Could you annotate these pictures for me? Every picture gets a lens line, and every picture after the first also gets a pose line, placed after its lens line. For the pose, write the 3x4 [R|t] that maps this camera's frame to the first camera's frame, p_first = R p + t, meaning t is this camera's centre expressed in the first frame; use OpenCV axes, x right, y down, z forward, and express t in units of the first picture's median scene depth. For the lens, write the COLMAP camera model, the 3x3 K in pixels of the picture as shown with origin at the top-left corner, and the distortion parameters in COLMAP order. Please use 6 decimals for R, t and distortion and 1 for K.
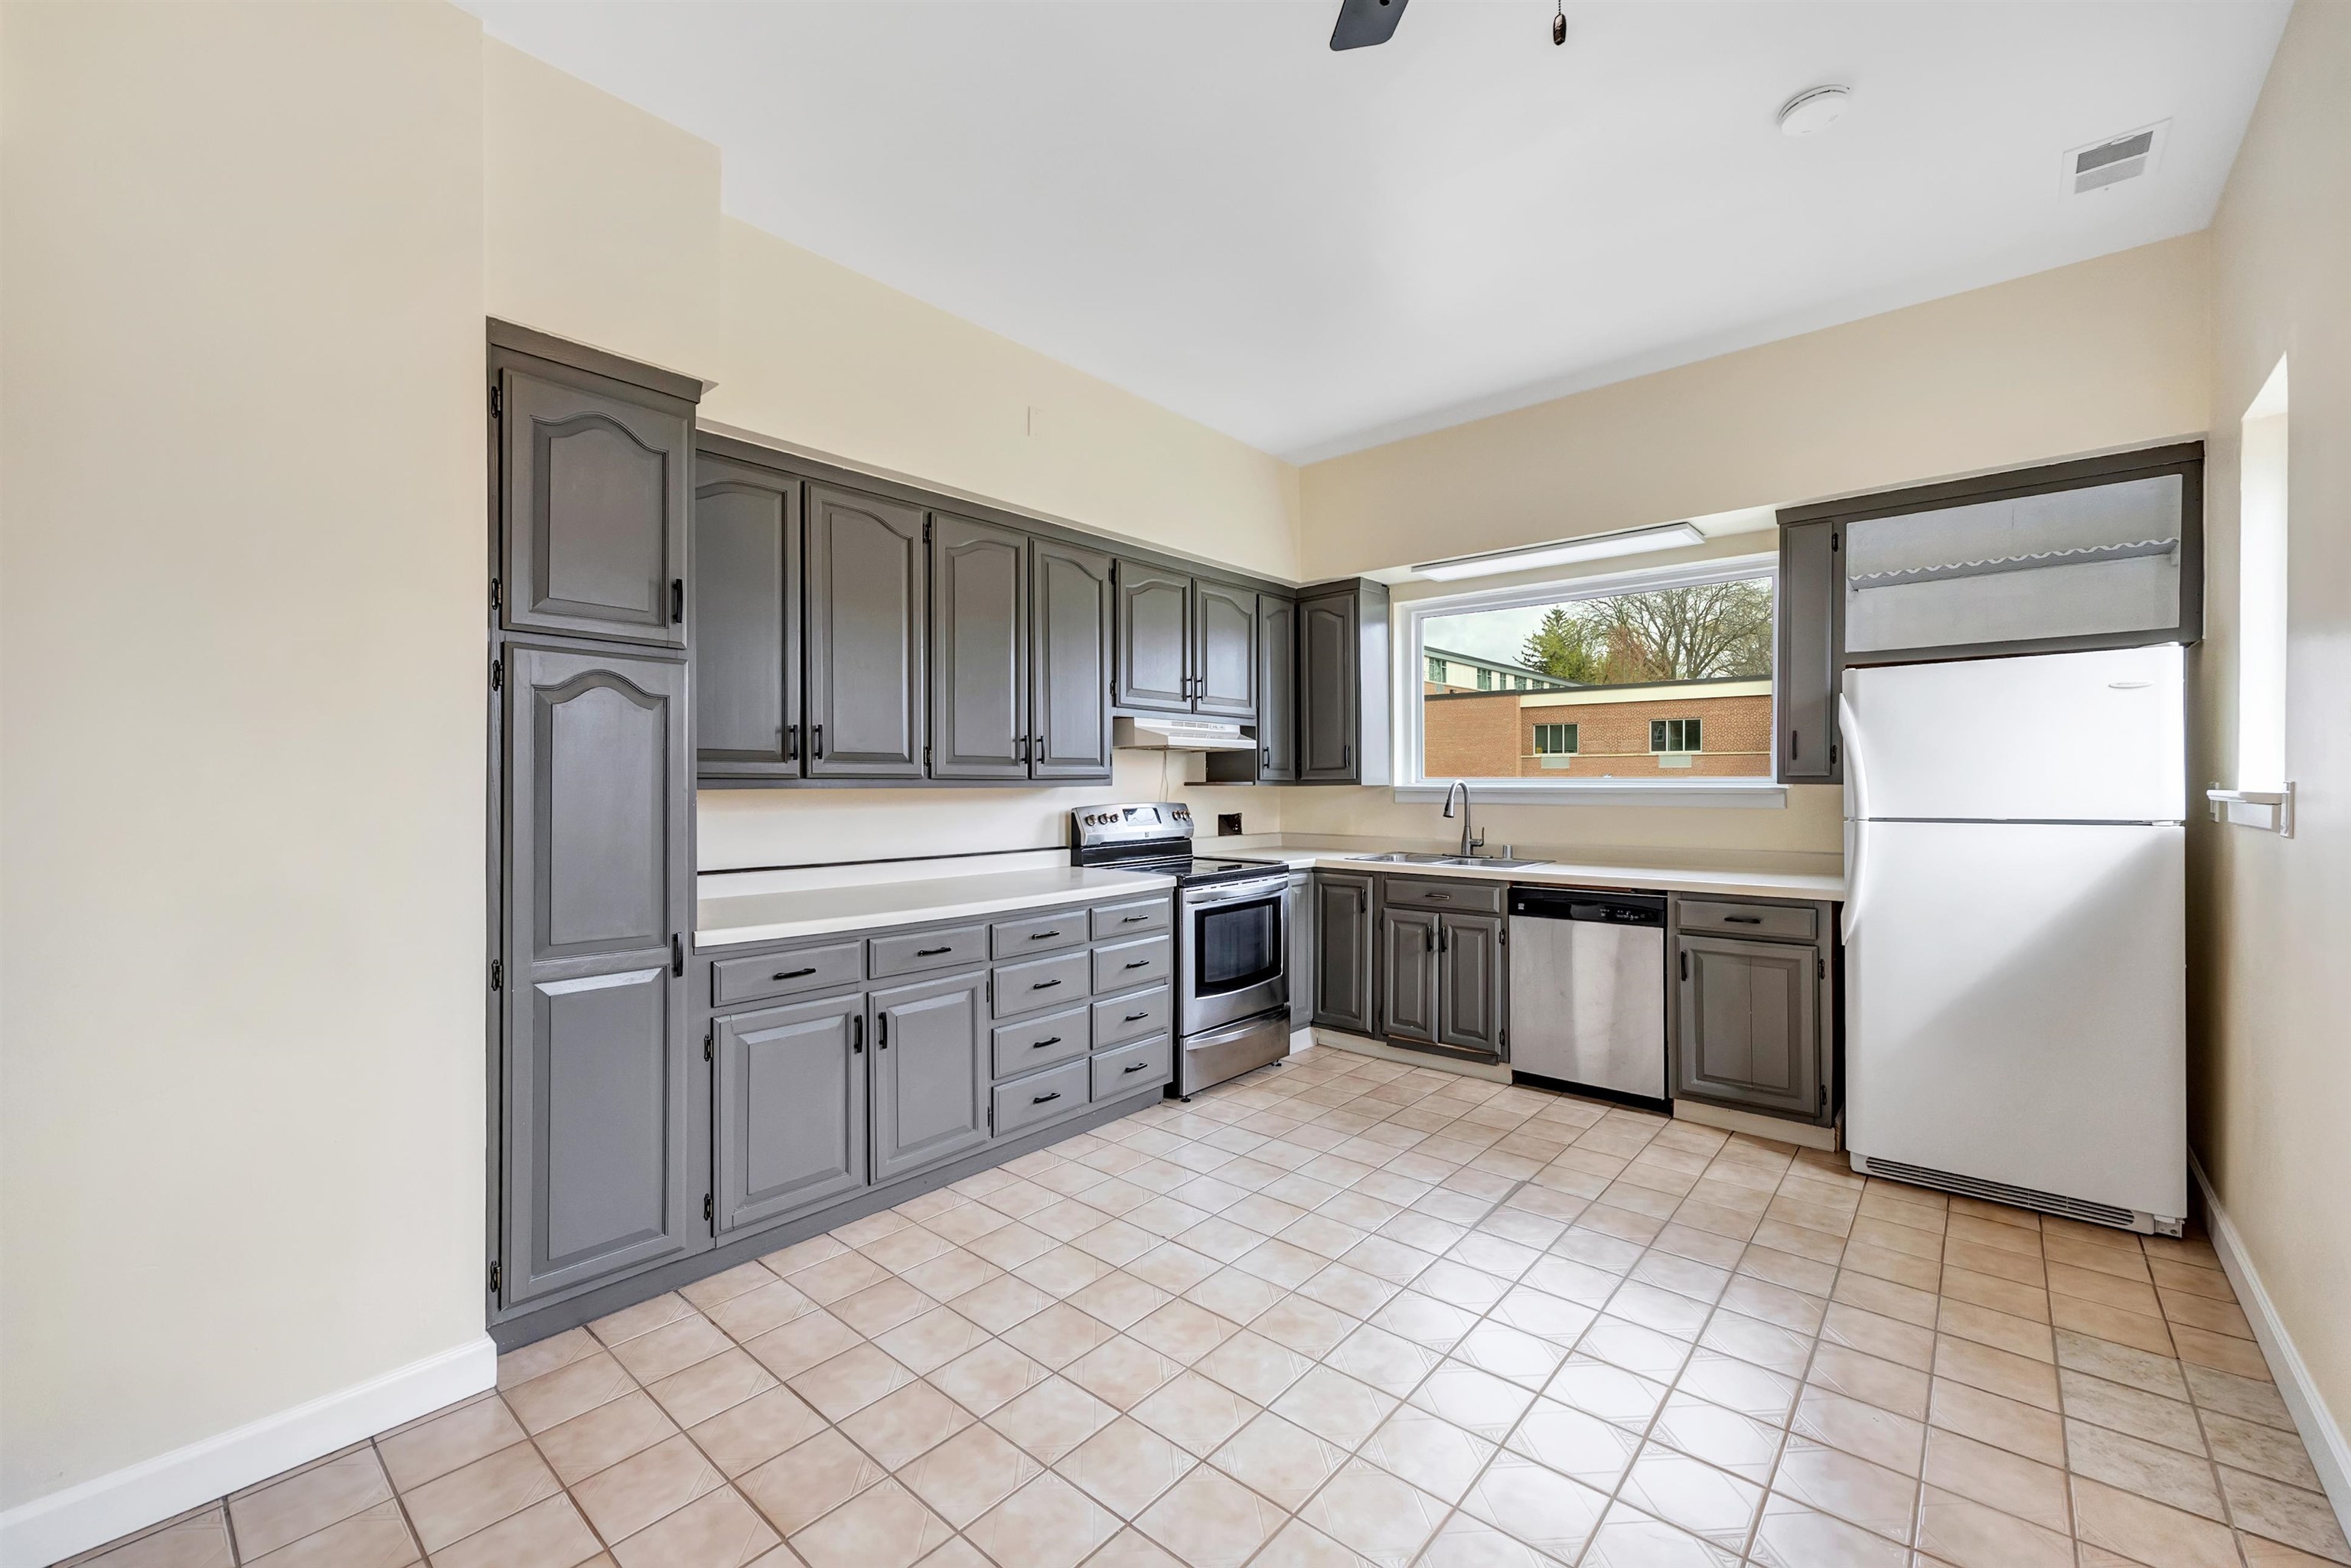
lens RADIAL K [[985.4, 0, 1169.7], [0, 985.4, 781.9], [0, 0, 1]] dist [-0.000896, 0.000229]
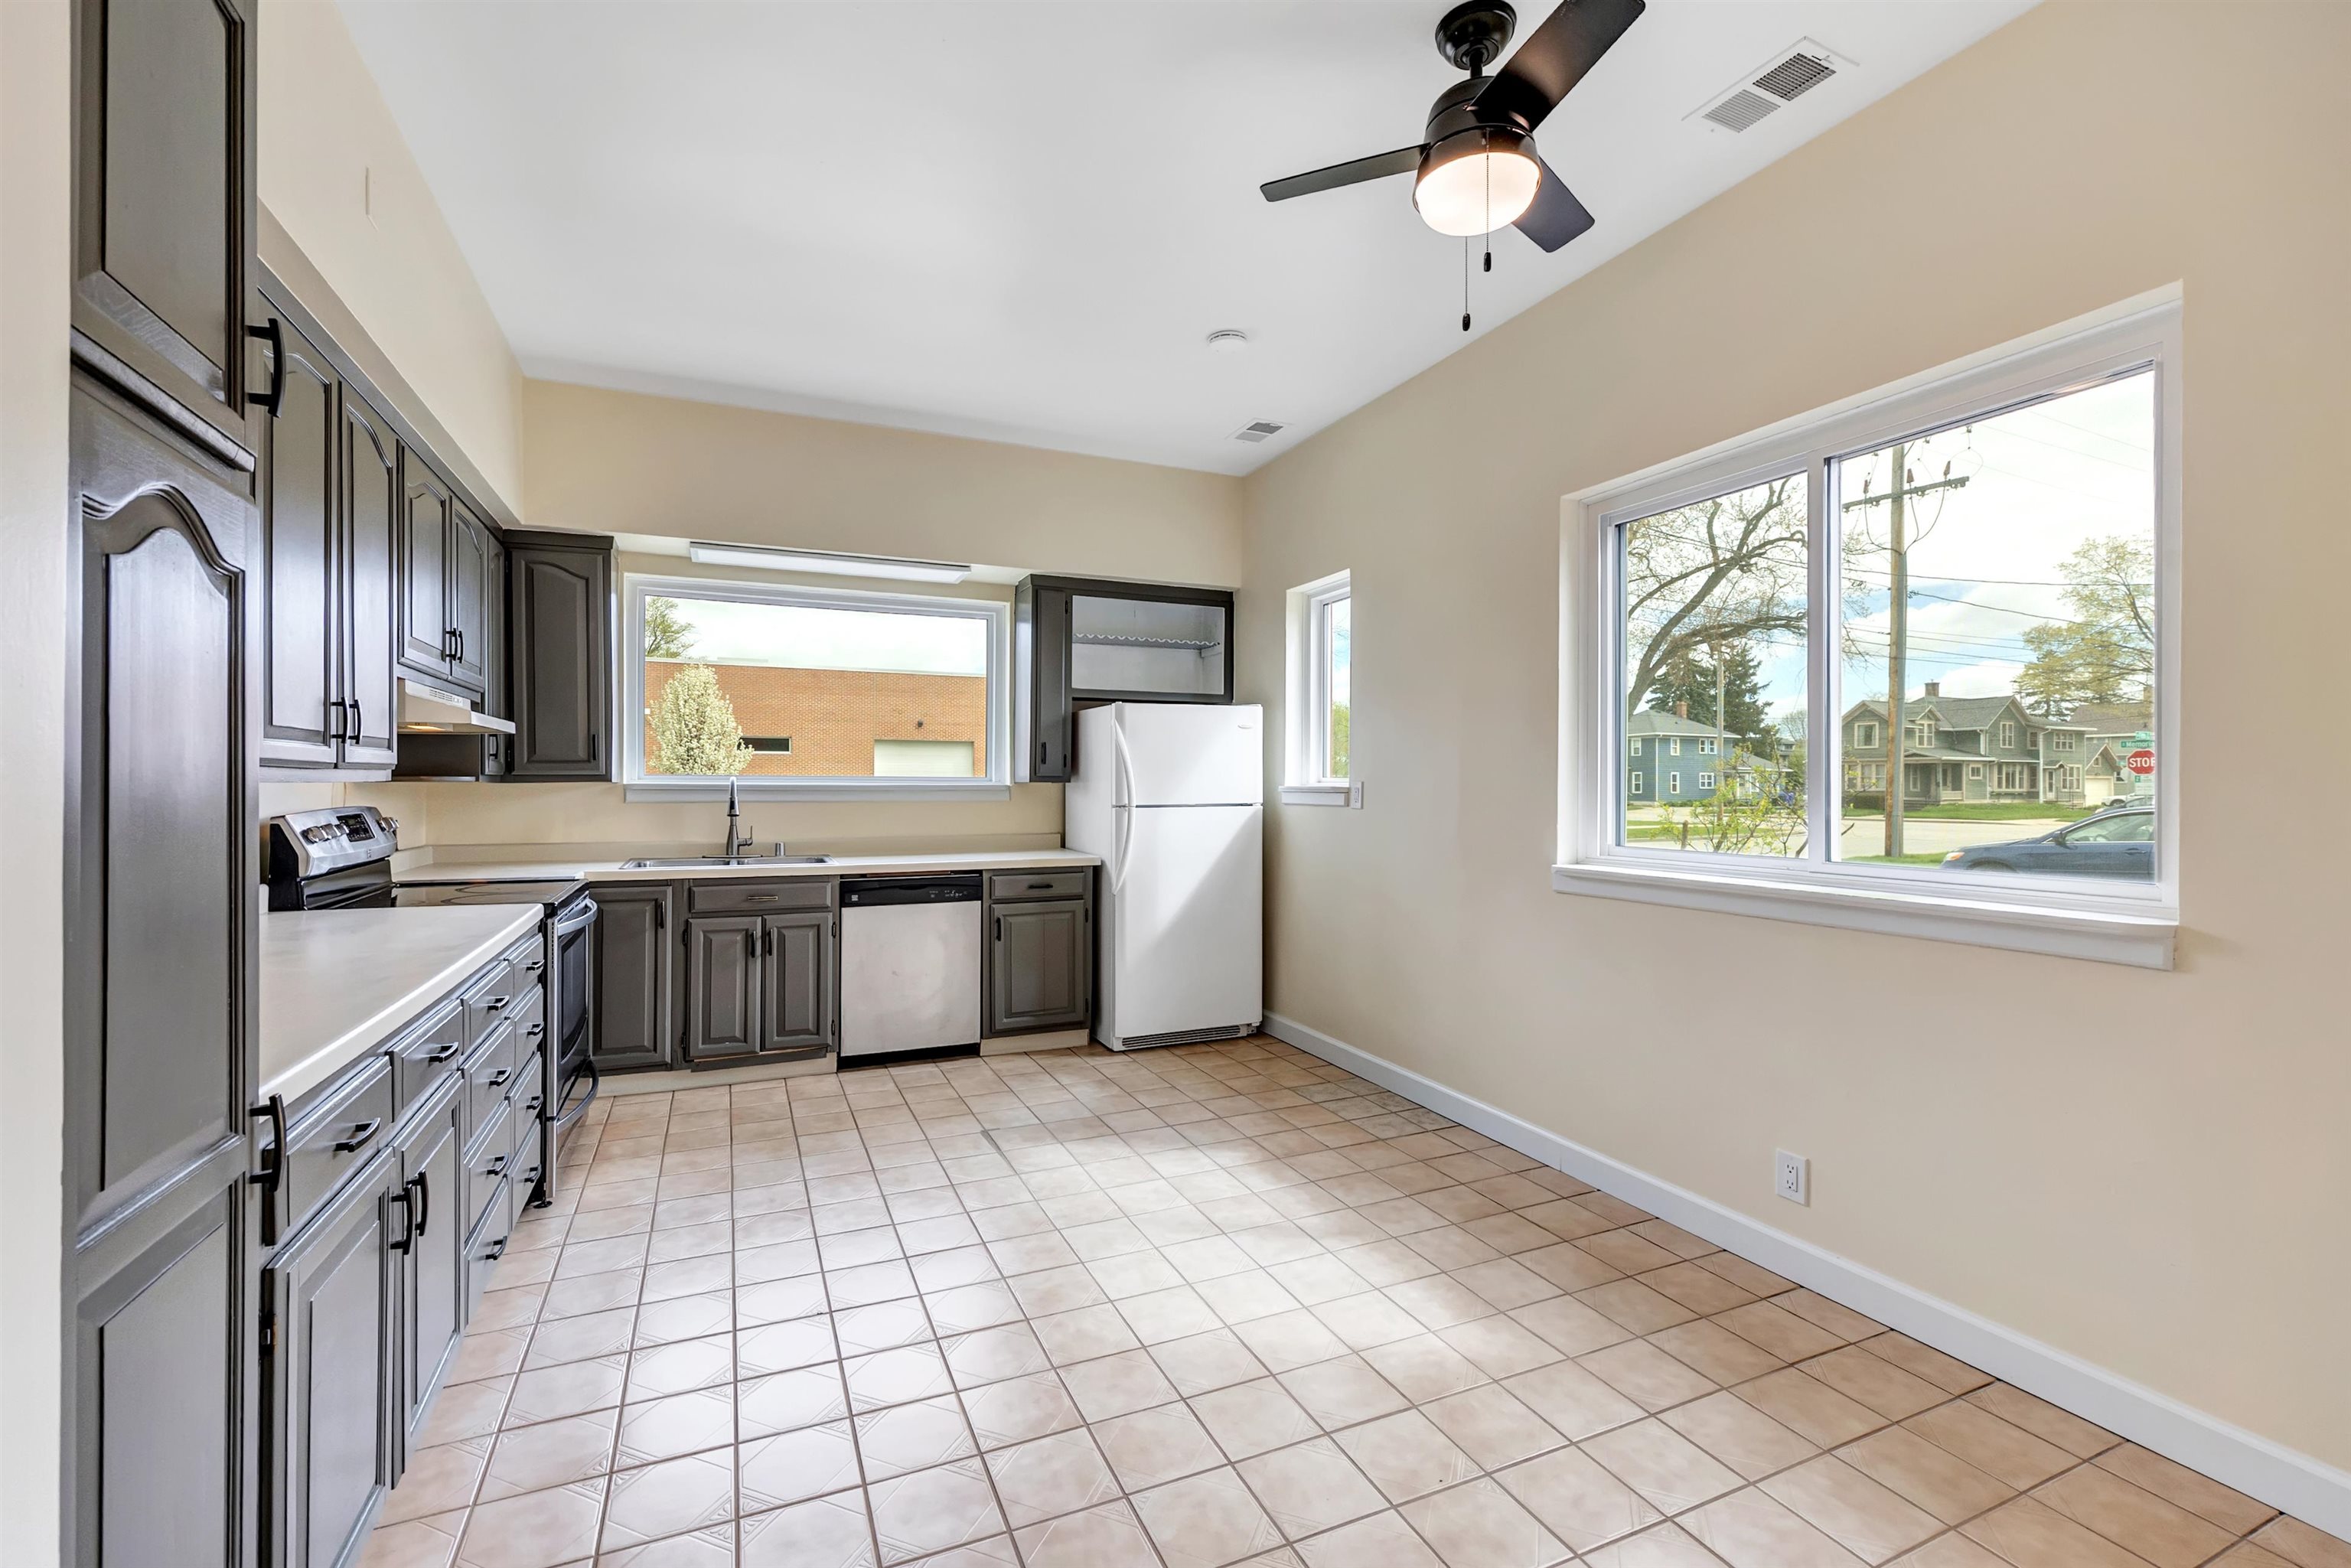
lens RADIAL K [[963.6, 0, 1175.5], [0, 963.6, 784.0], [0, 0, 1]] dist [-0.014558, 0.000063]
pose [[0.418861, 0.002998, 0.908046, -0.467075], [-0.004534, 0.999989, -0.001210, 0.005193], [-0.908039, -0.003610, 0.418870, 0.283979]]
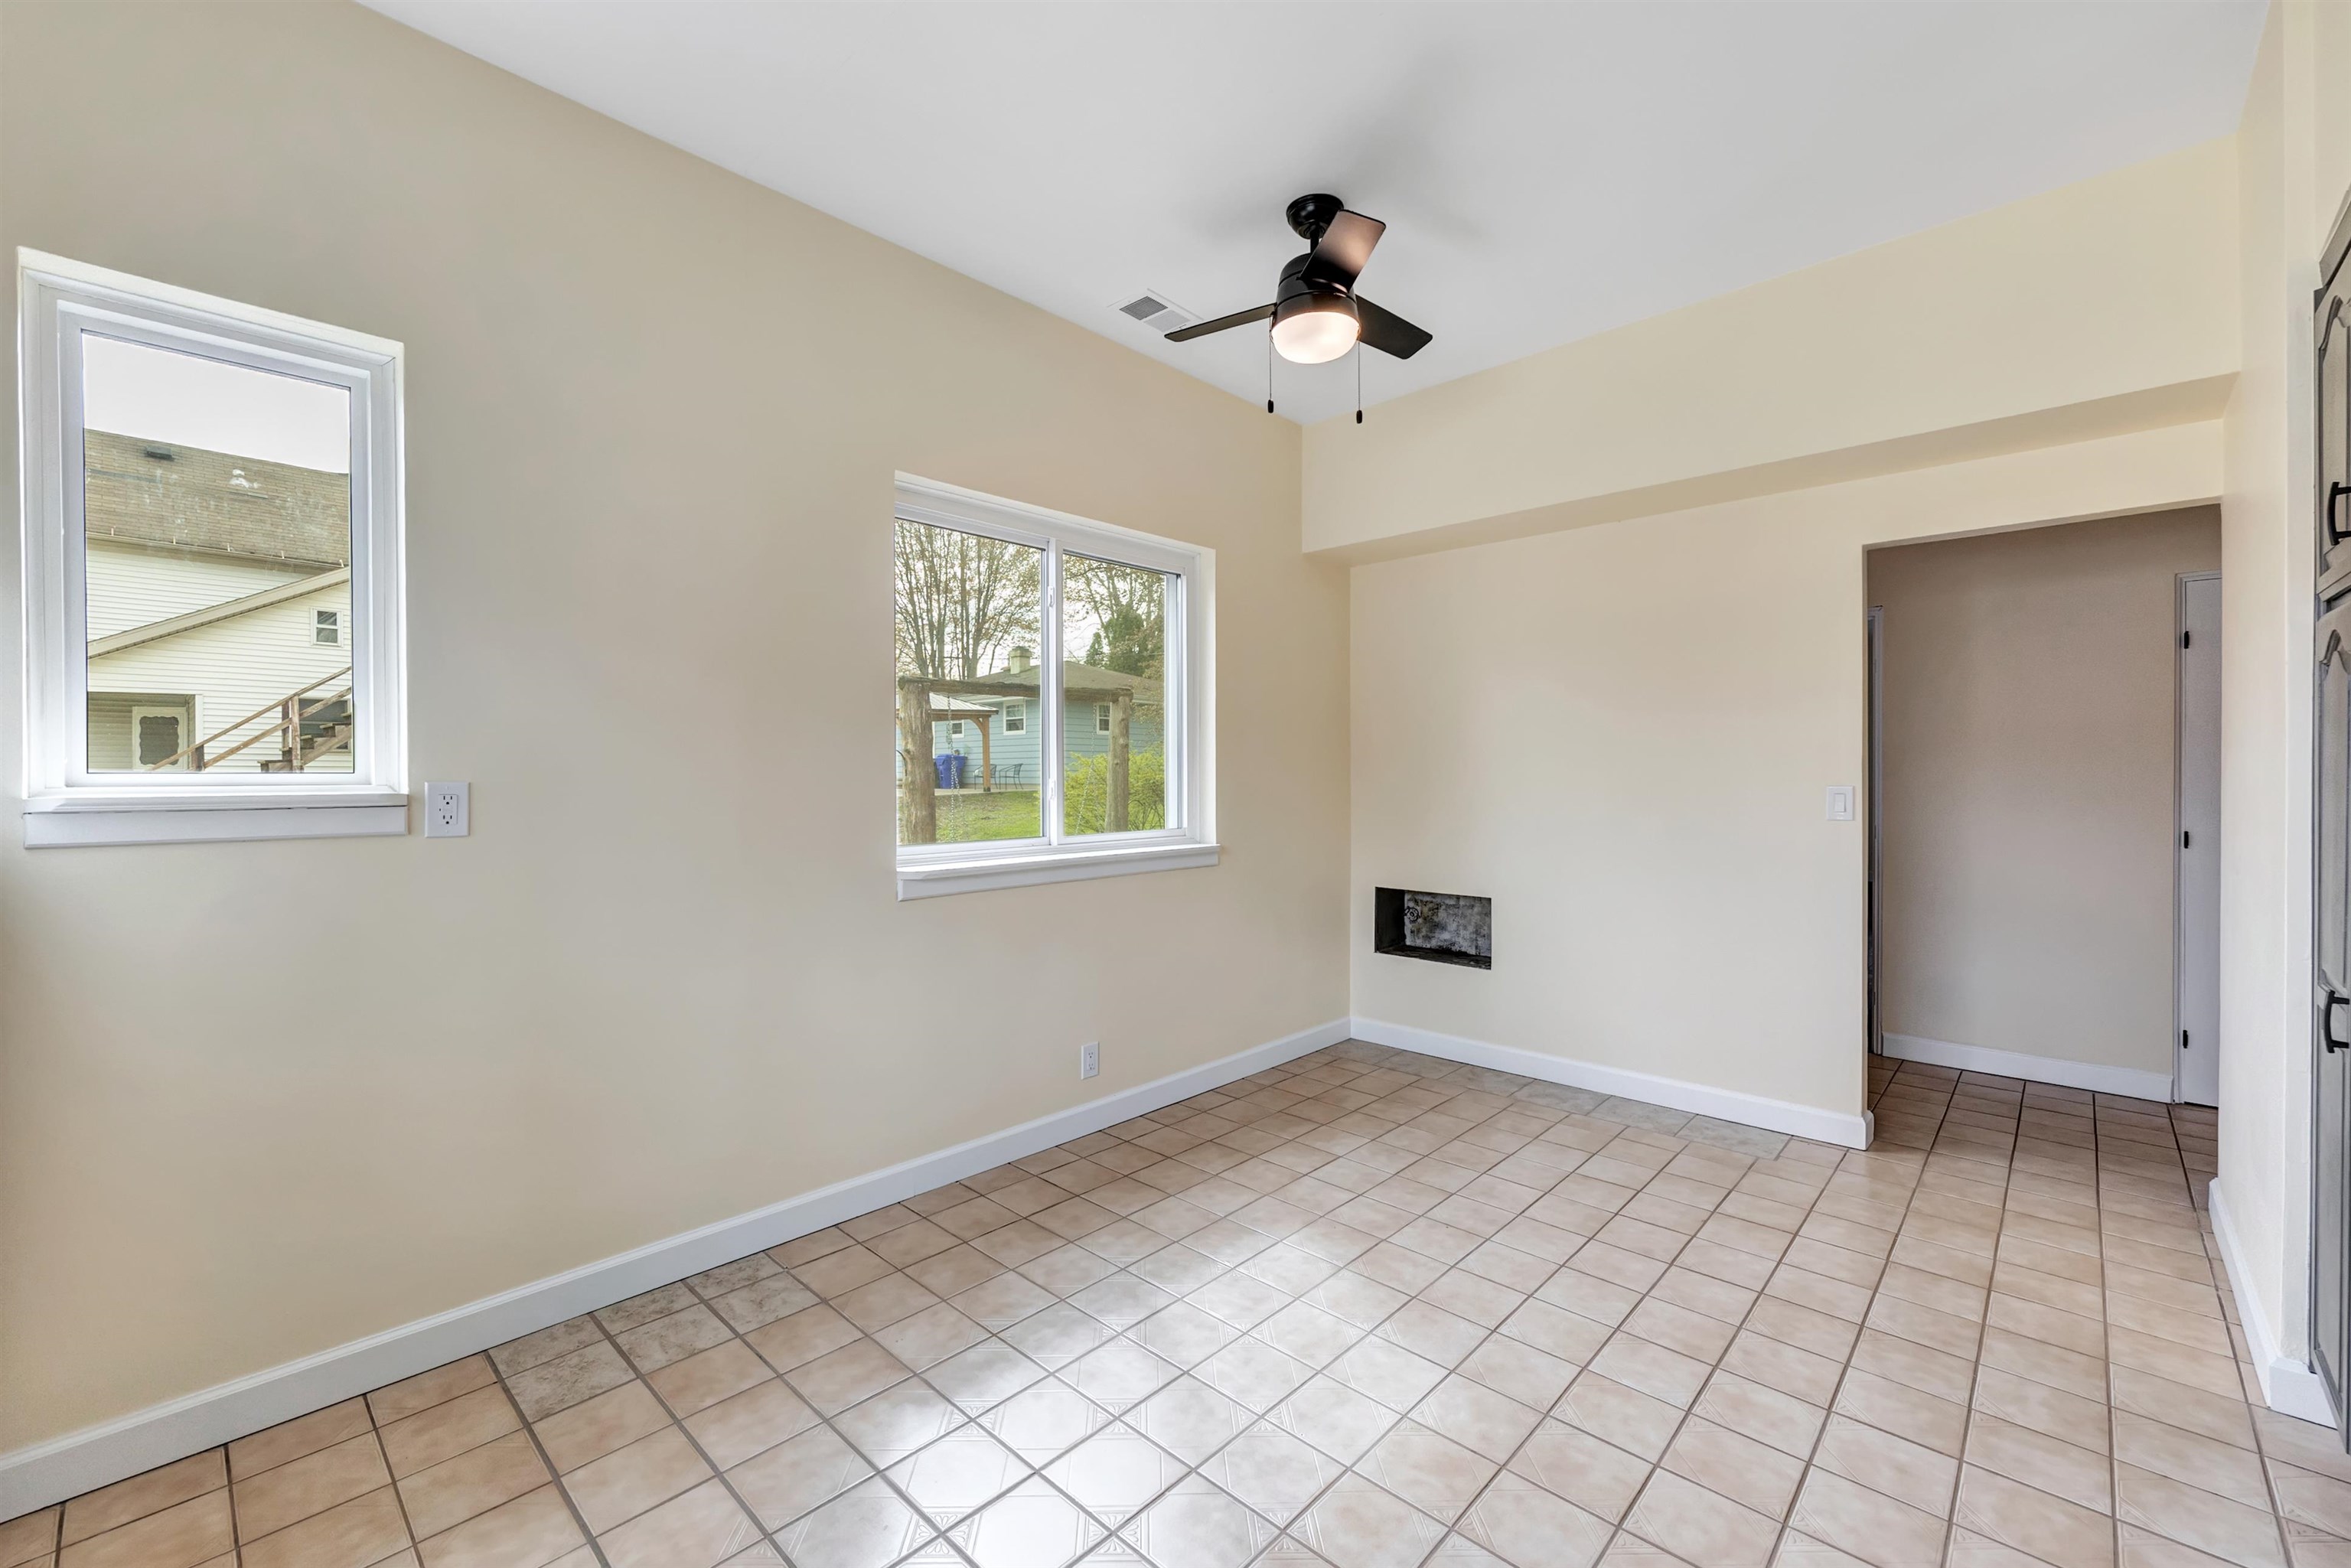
lens RADIAL K [[985.4, 0, 1169.7], [0, 985.4, 781.9], [0, 0, 1]] dist [-0.000896, 0.000229]
pose [[-0.999144, 0.003878, 0.041191, 0.192215], [0.004161, 0.999968, 0.006803, -0.002456], [-0.041164, 0.006969, -0.999128, 1.120881]]
